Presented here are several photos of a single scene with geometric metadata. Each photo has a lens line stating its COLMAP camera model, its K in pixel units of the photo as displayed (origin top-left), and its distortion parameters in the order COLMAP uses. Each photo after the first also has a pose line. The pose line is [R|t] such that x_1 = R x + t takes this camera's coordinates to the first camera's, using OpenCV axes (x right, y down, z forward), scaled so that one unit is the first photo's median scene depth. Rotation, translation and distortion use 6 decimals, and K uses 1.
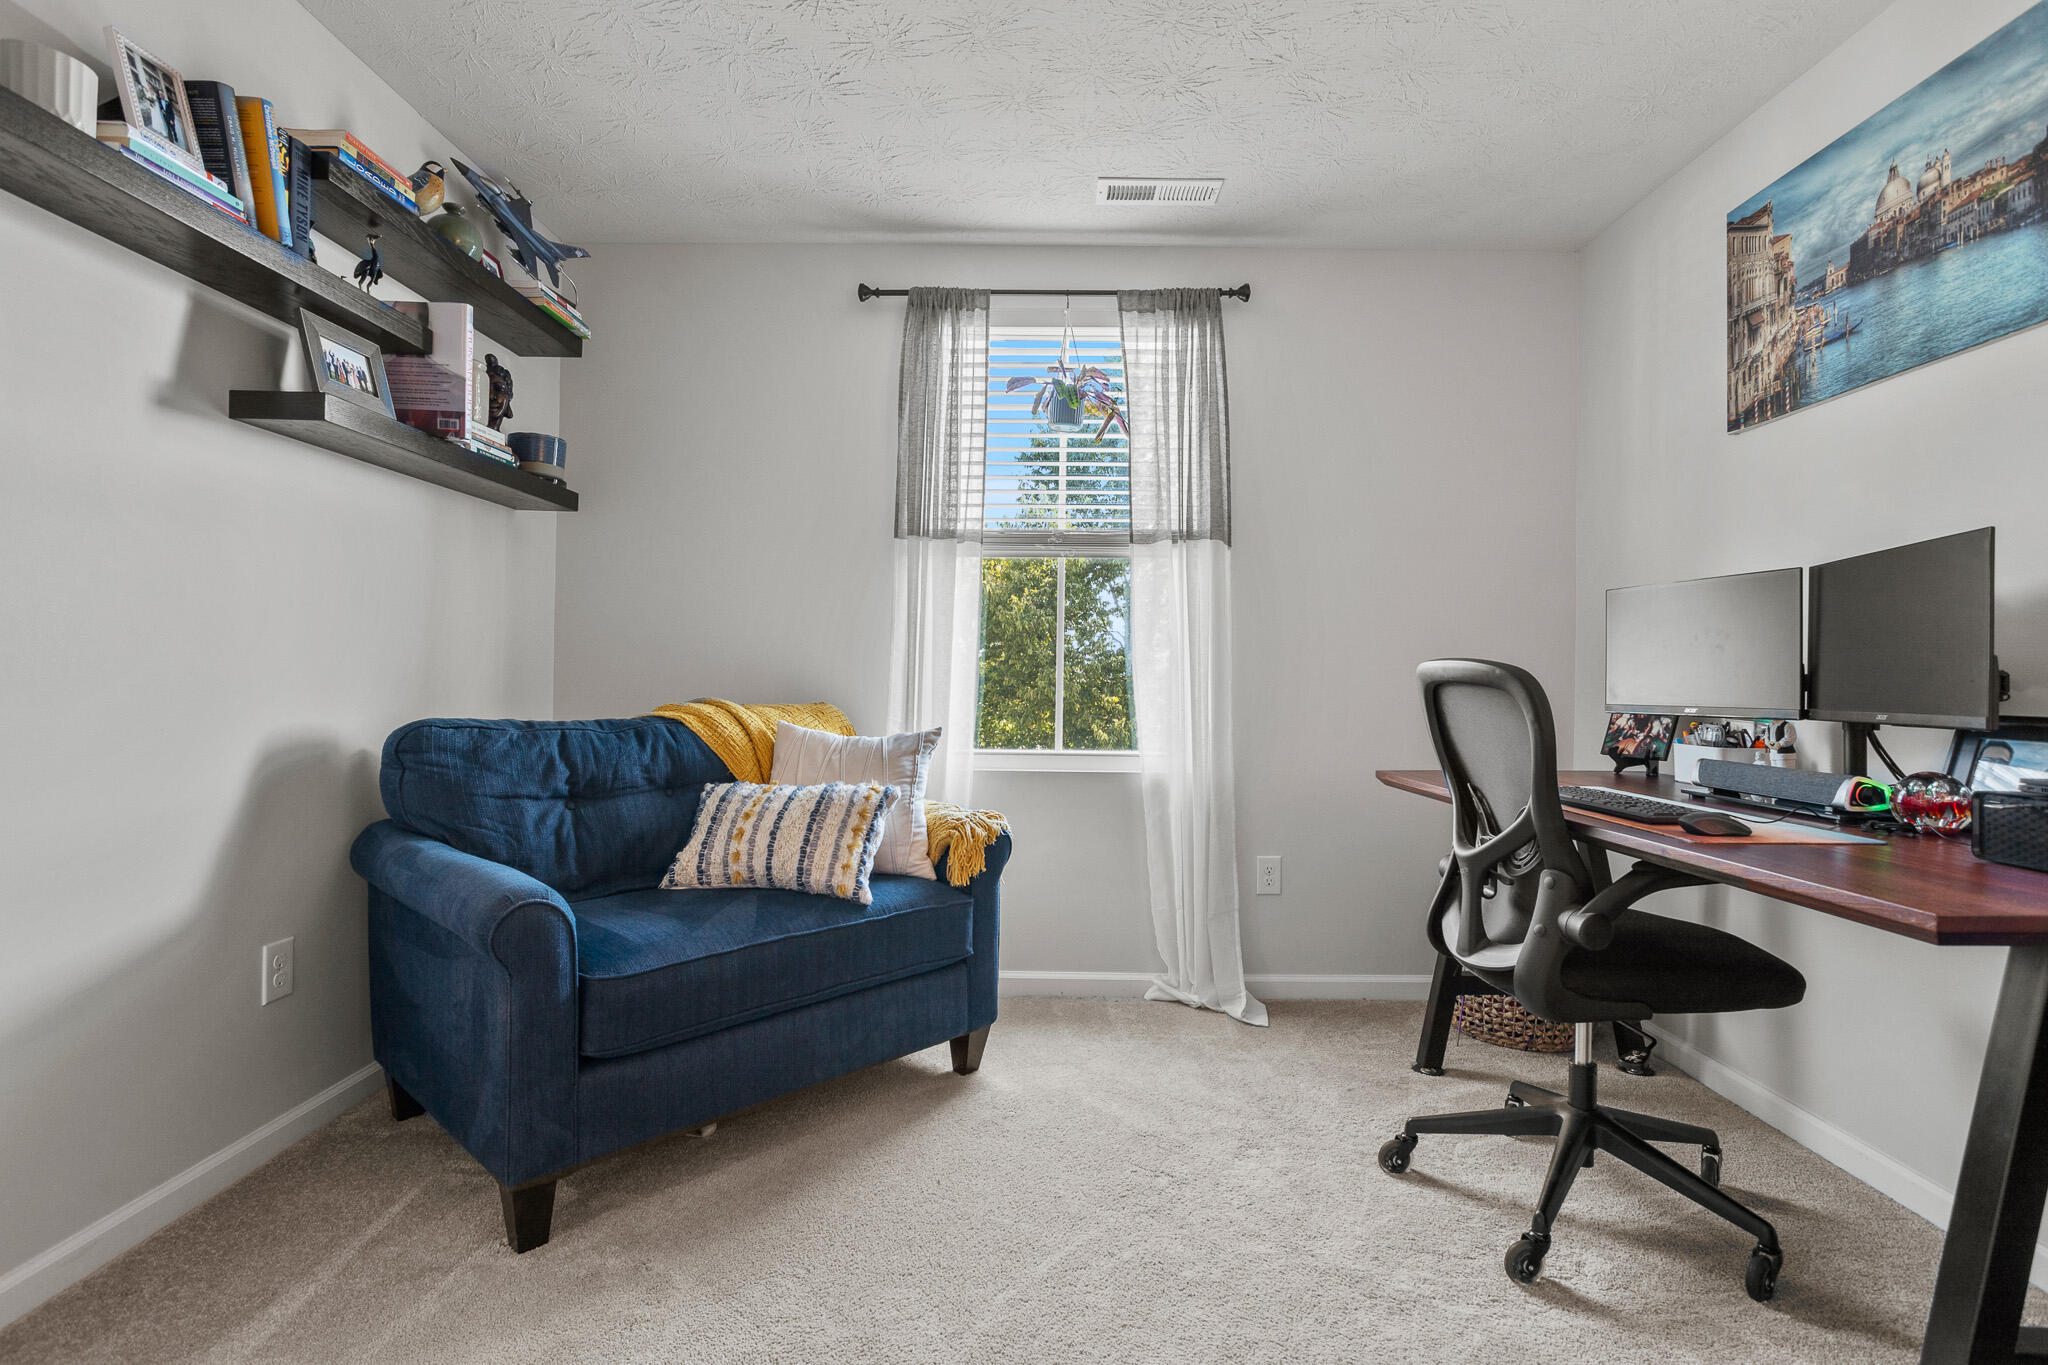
lens RADIAL K [[1011.3, 0, 1137.0], [0, 1011.3, 674.3], [0, 0, 1]] dist [-0.028063, 0.015247]
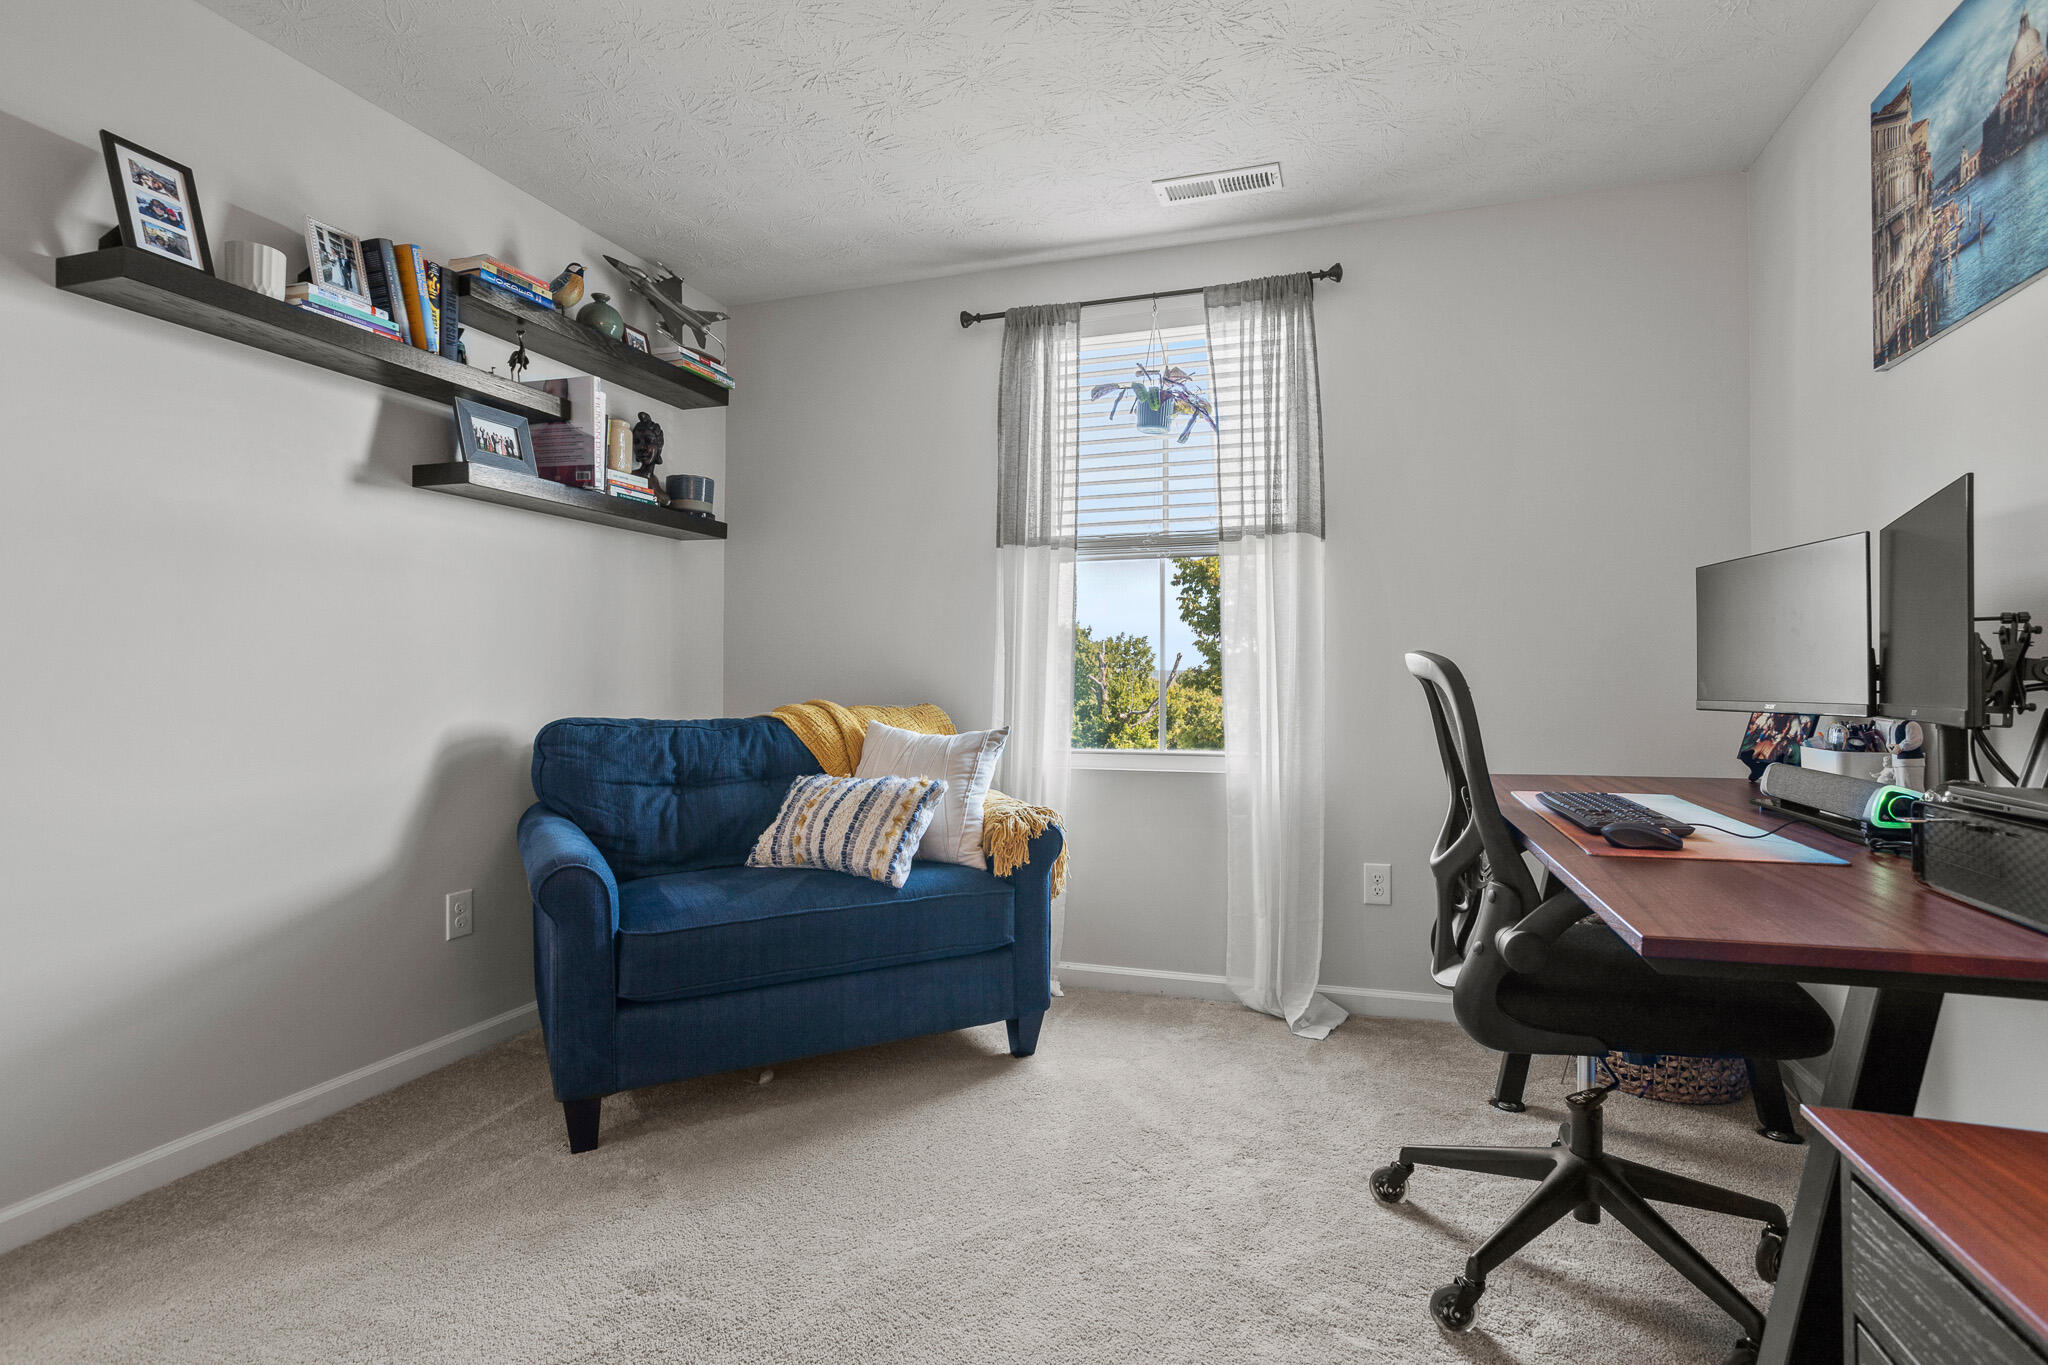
lens RADIAL K [[1011.3, 0, 1012.1], [0, 1011.3, 668.7], [0, 0, 1]] dist [-0.028063, 0.015247]
pose [[0.949759, -0.015617, -0.312594, 0.190639], [0.013371, 0.999867, -0.009328, 0.003110], [0.312698, 0.004680, 0.949841, 0.000227]]
